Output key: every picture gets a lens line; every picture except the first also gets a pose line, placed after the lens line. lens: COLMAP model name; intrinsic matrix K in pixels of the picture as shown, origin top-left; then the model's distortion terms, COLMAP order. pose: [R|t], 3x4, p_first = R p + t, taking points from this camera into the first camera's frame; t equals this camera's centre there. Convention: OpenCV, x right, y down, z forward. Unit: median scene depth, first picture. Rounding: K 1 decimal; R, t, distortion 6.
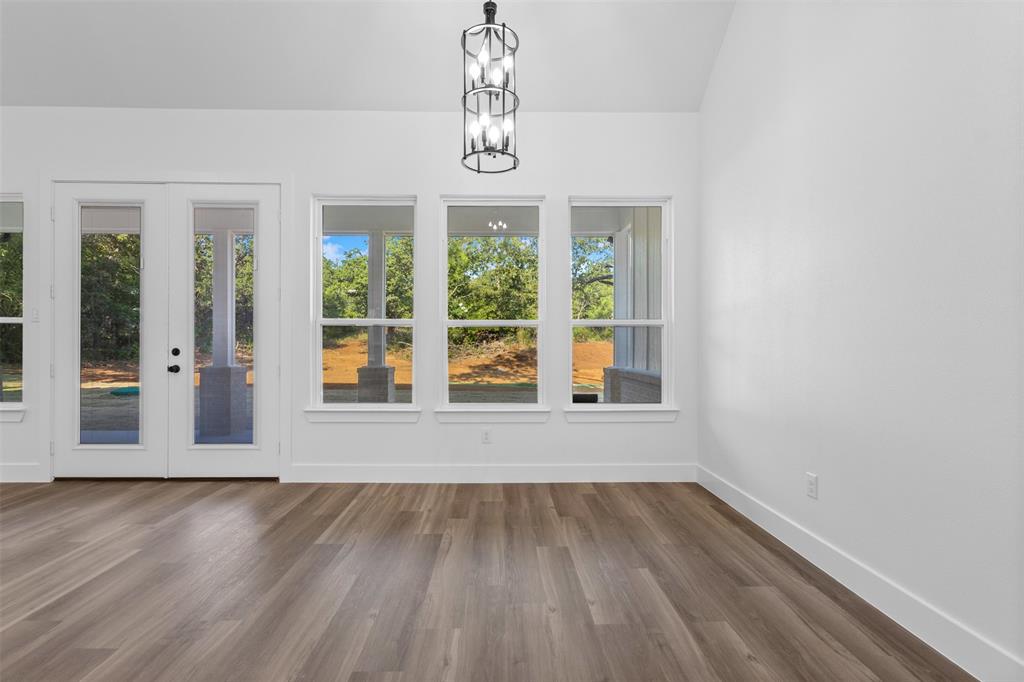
lens RADIAL K [[480.4, 0, 513.3], [0, 480.4, 345.7], [0, 0, 1]] dist [0.003246, 0.001674]
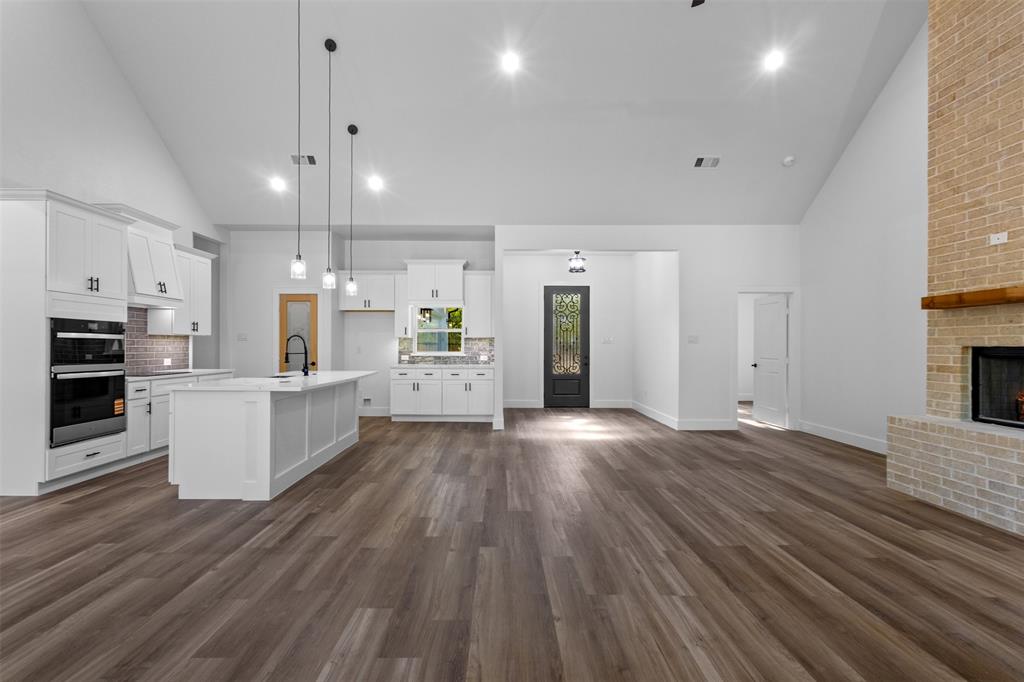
lens RADIAL K [[480.4, 0, 508.8], [0, 480.4, 346.6], [0, 0, 1]] dist [0.003246, 0.001674]
pose [[-0.999970, -0.005874, 0.004989, -0.885745], [-0.005898, 0.999972, -0.004690, -0.028746], [-0.004961, -0.004720, -0.999977, 1.203828]]
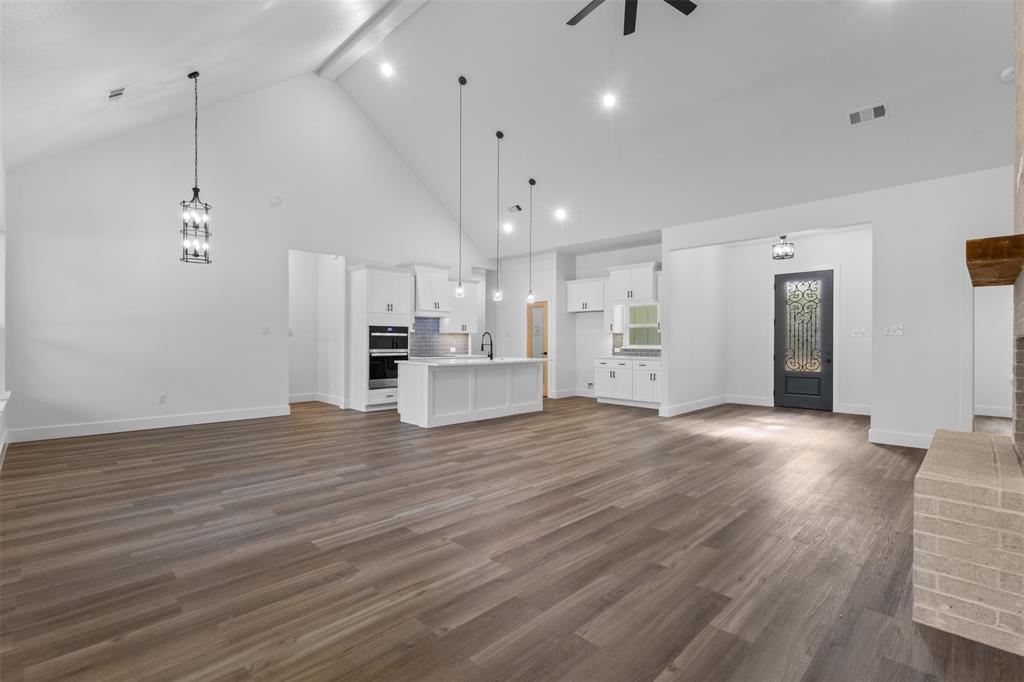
lens RADIAL K [[480.4, 0, 517.3], [0, 480.4, 343.5], [0, 0, 1]] dist [0.003246, 0.001674]
pose [[-0.706809, -0.009893, 0.707335, -2.081880], [-0.009271, 0.999946, 0.004721, -0.027794], [-0.707343, -0.003220, -0.706863, 1.204500]]
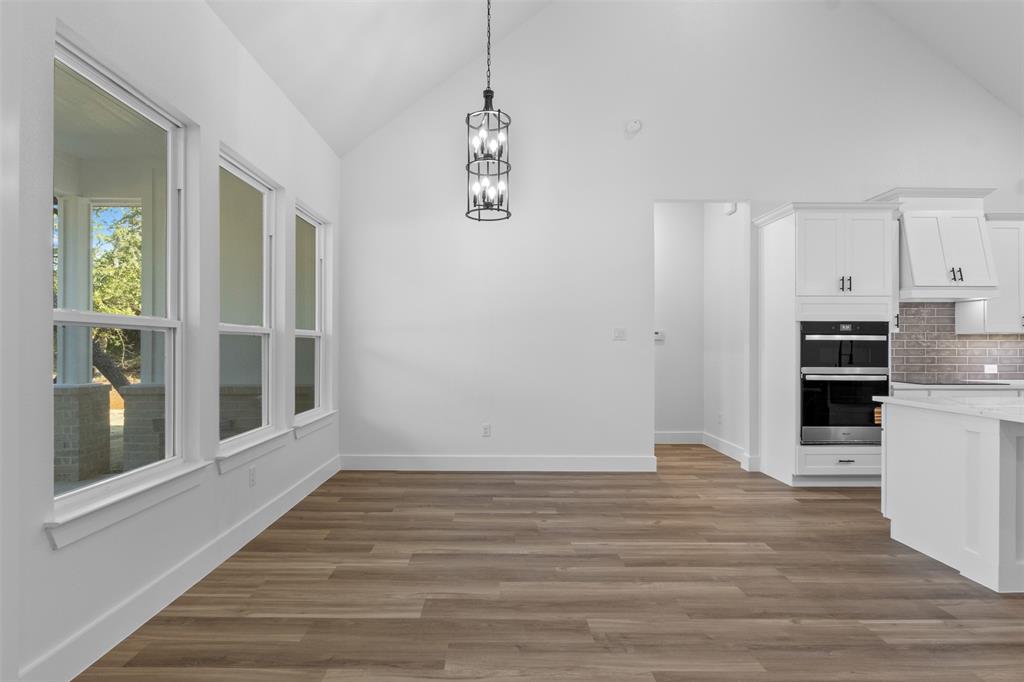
lens RADIAL K [[508.1, 0, 490.1], [0, 508.1, 344.5], [0, 0, 1]] dist [-0.000824, 0.000499]
pose [[0.017456, 0.002947, 0.999843, -1.106815], [-0.005821, 0.999979, -0.002846, -0.030164], [-0.999831, -0.005770, 0.017473, 0.775355]]
